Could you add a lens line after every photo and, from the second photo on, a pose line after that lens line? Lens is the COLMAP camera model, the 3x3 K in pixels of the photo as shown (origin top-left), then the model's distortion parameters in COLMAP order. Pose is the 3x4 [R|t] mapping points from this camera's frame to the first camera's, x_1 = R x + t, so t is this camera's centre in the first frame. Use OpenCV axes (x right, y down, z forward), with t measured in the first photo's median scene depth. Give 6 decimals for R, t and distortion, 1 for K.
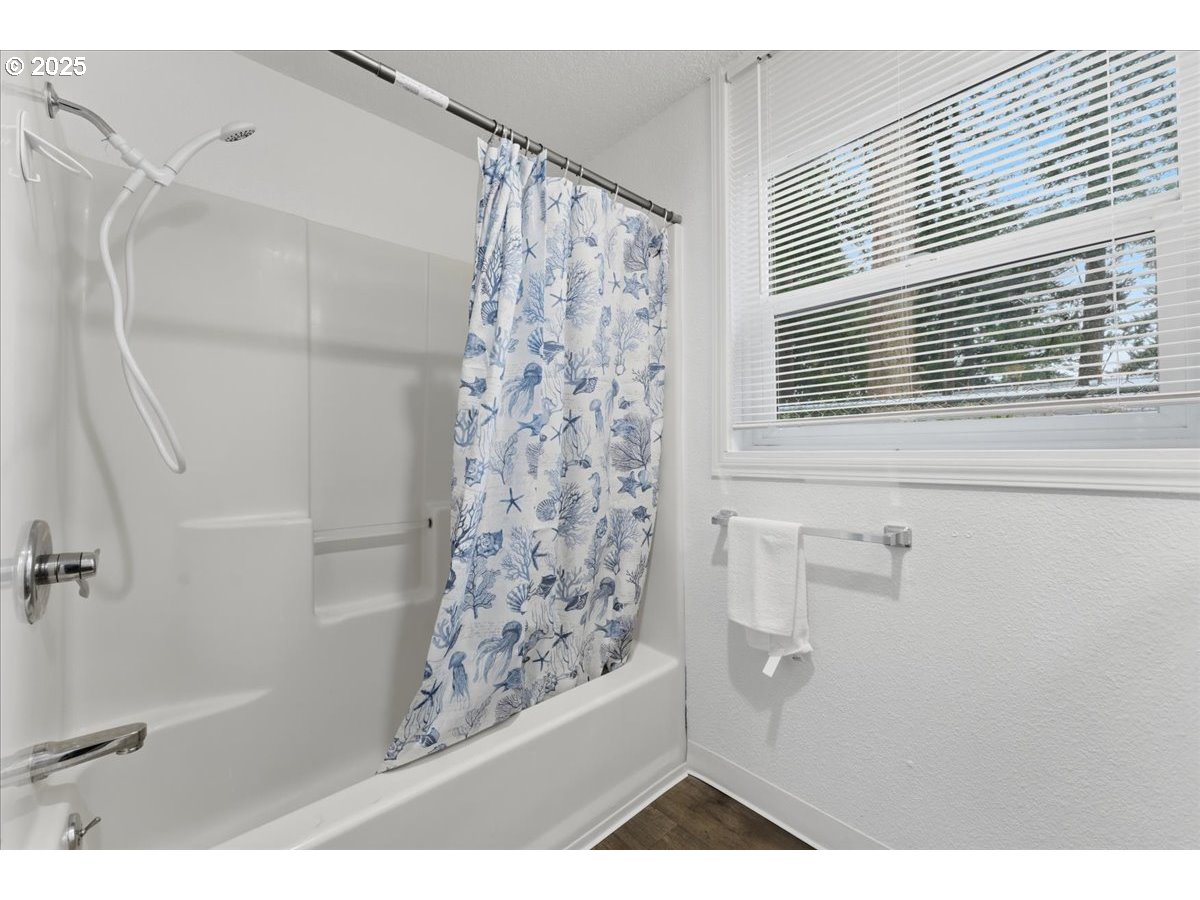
lens RADIAL K [[482.1, 0, 600.0], [0, 482.1, 445.1], [0, 0, 1]] dist [-0.000917, -0.000095]
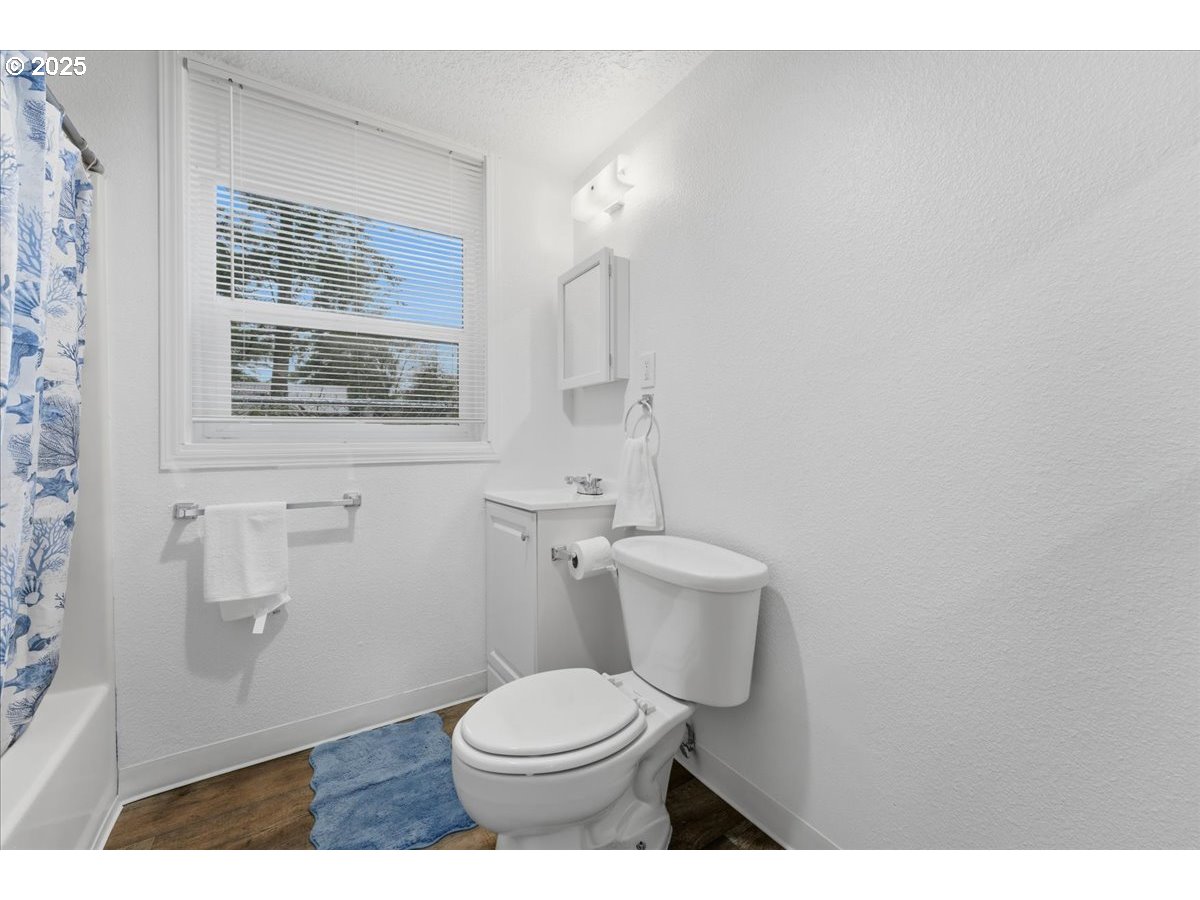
lens RADIAL K [[482.1, 0, 600.0], [0, 482.1, 445.1], [0, 0, 1]] dist [-0.000917, -0.000095]
pose [[0.162480, -0.004468, 0.986702, -0.590602], [-0.012141, 0.999905, 0.006527, -0.001351], [-0.986637, -0.013040, 0.162410, -0.009055]]
